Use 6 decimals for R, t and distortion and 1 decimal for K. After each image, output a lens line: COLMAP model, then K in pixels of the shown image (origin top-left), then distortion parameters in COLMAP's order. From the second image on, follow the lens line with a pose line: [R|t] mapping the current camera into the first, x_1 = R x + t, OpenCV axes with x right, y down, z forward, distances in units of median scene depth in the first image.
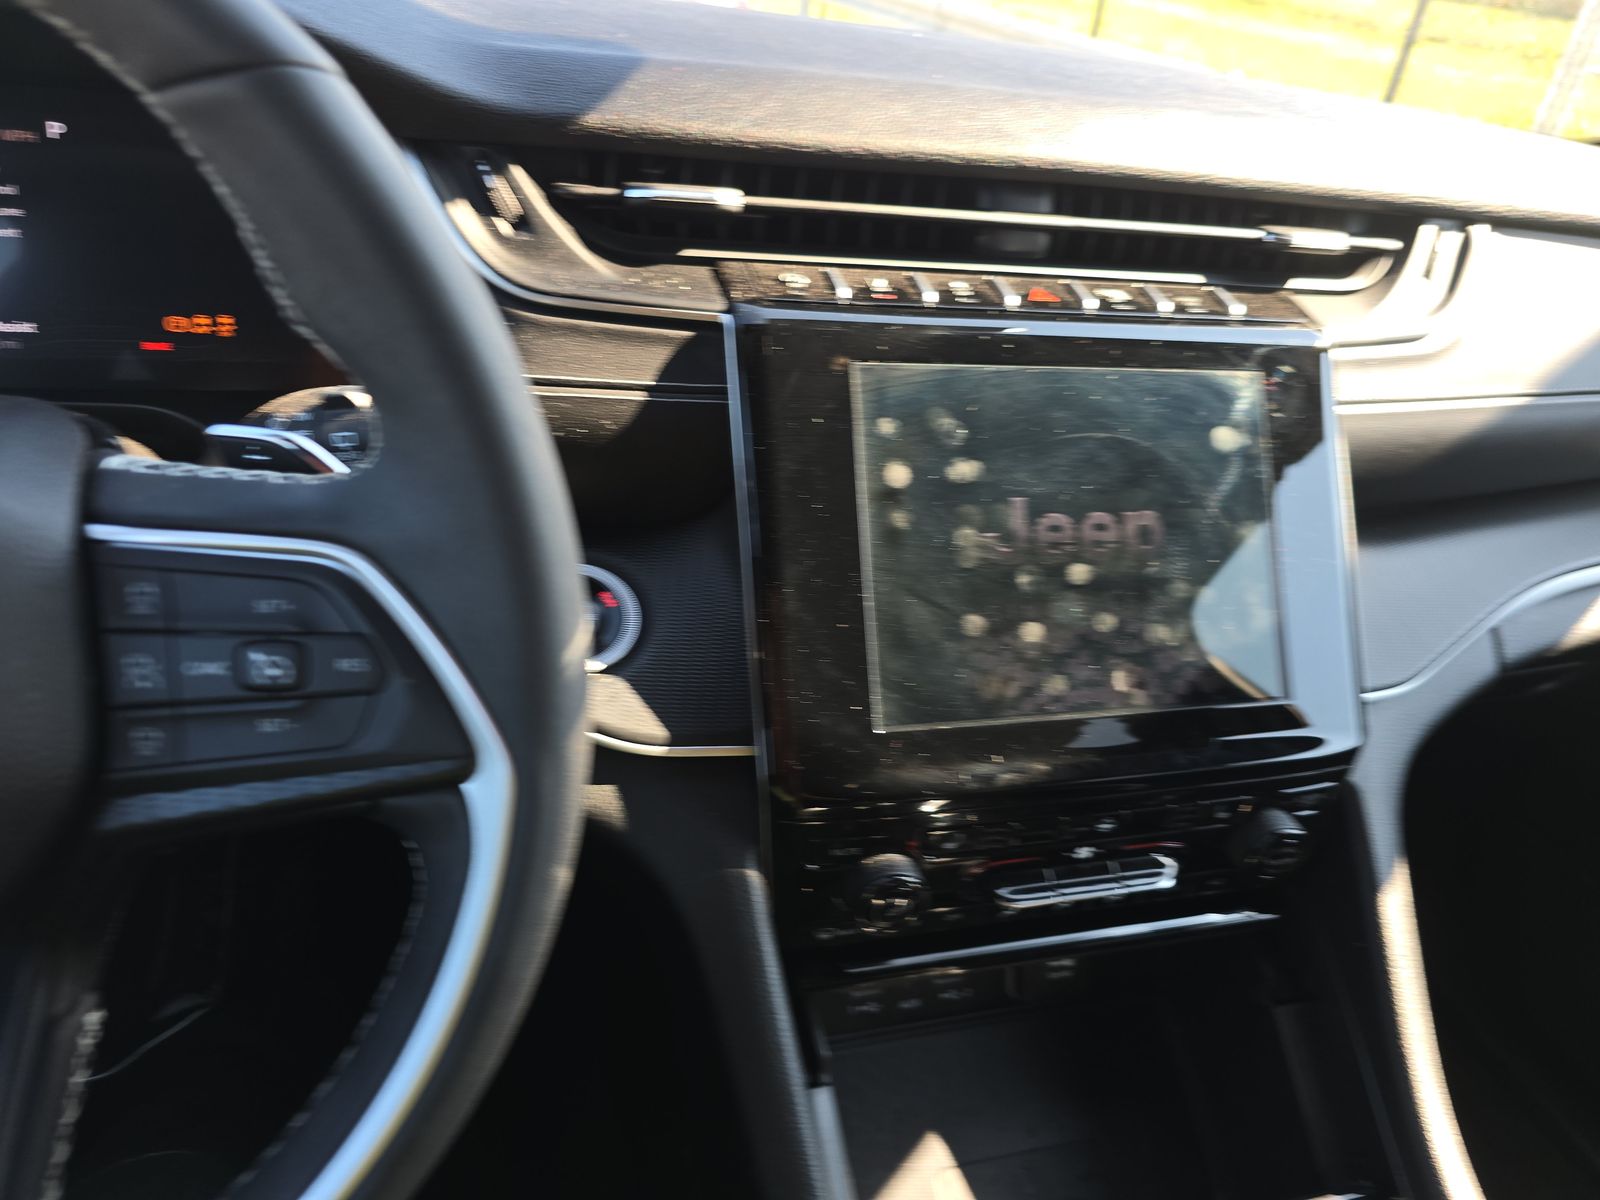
lens RADIAL K [[1083.5, 0, 796.3], [0, 1083.5, 600.9], [0, 0, 1]] dist [0.029783, -0.037915]
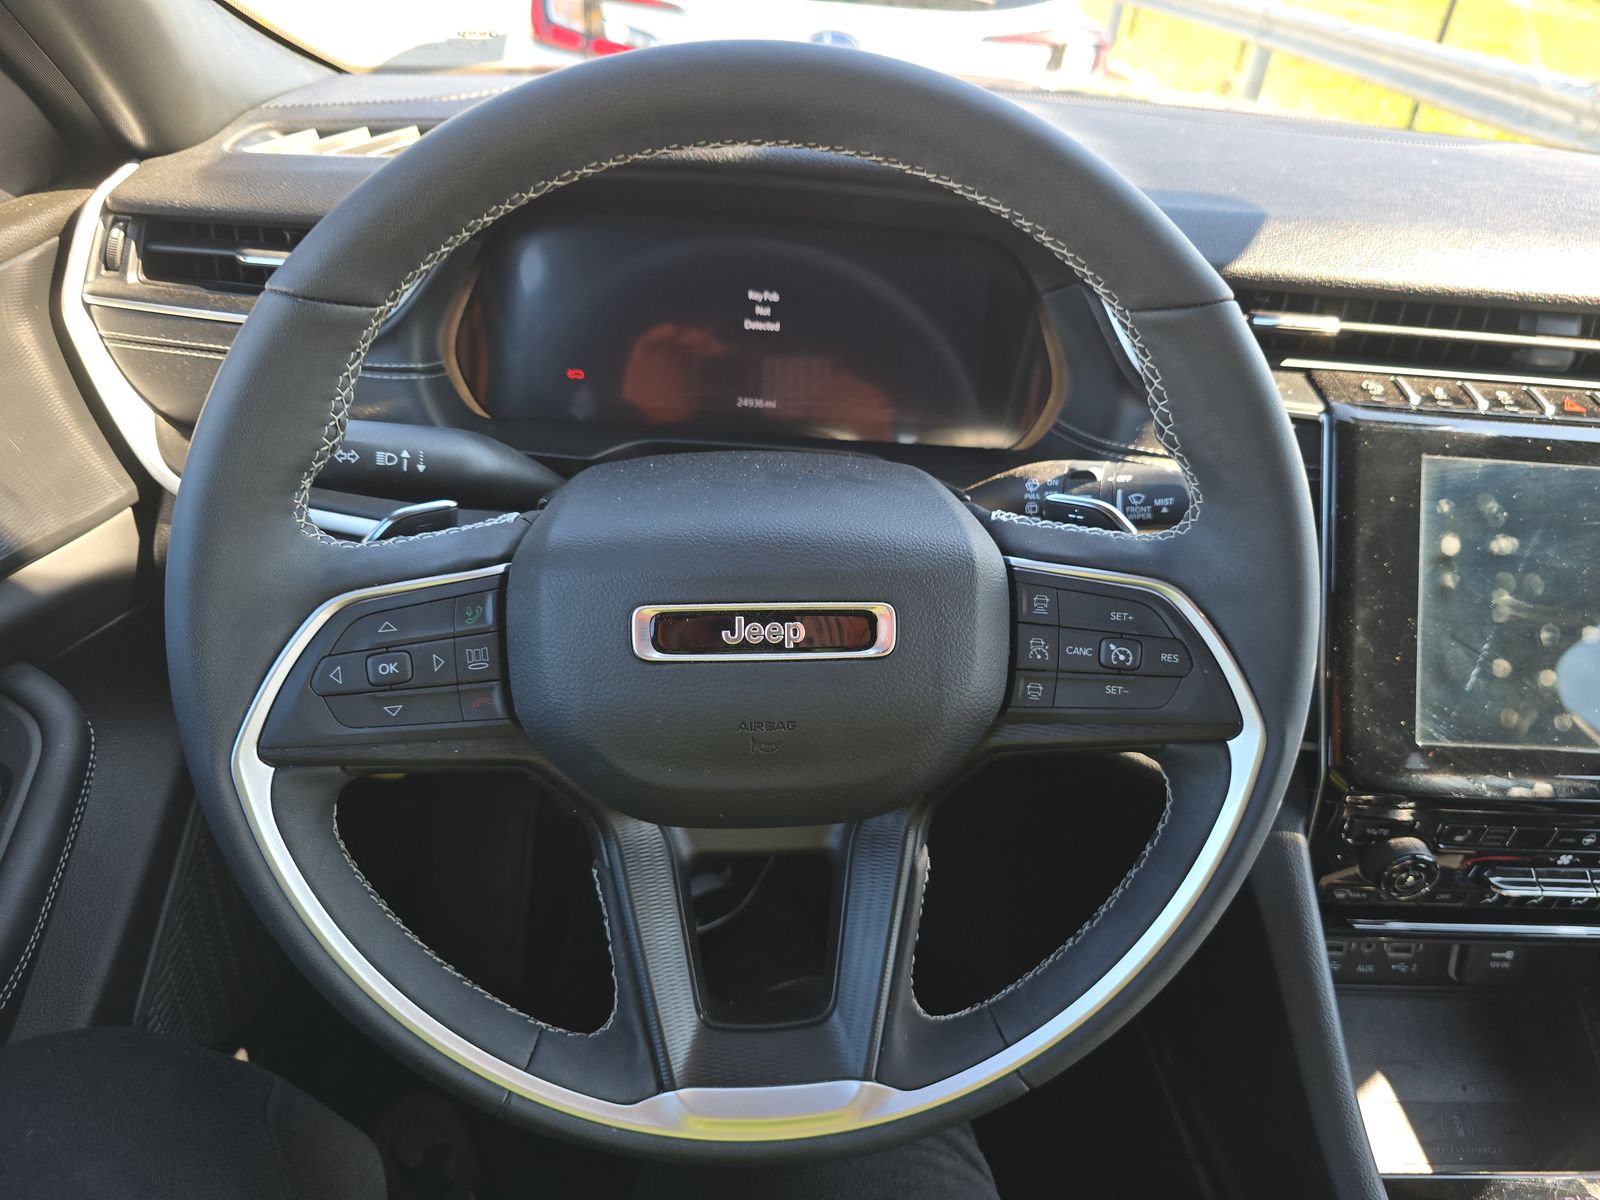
lens RADIAL K [[1083.5, 0, 794.9], [0, 1083.5, 597.1], [0, 0, 1]] dist [0.029783, -0.037915]
pose [[0.974245, 0.092672, -0.205567, -0.386480], [-0.091968, 0.995677, 0.012999, -0.000356], [0.205883, 0.006241, 0.978557, -0.414998]]
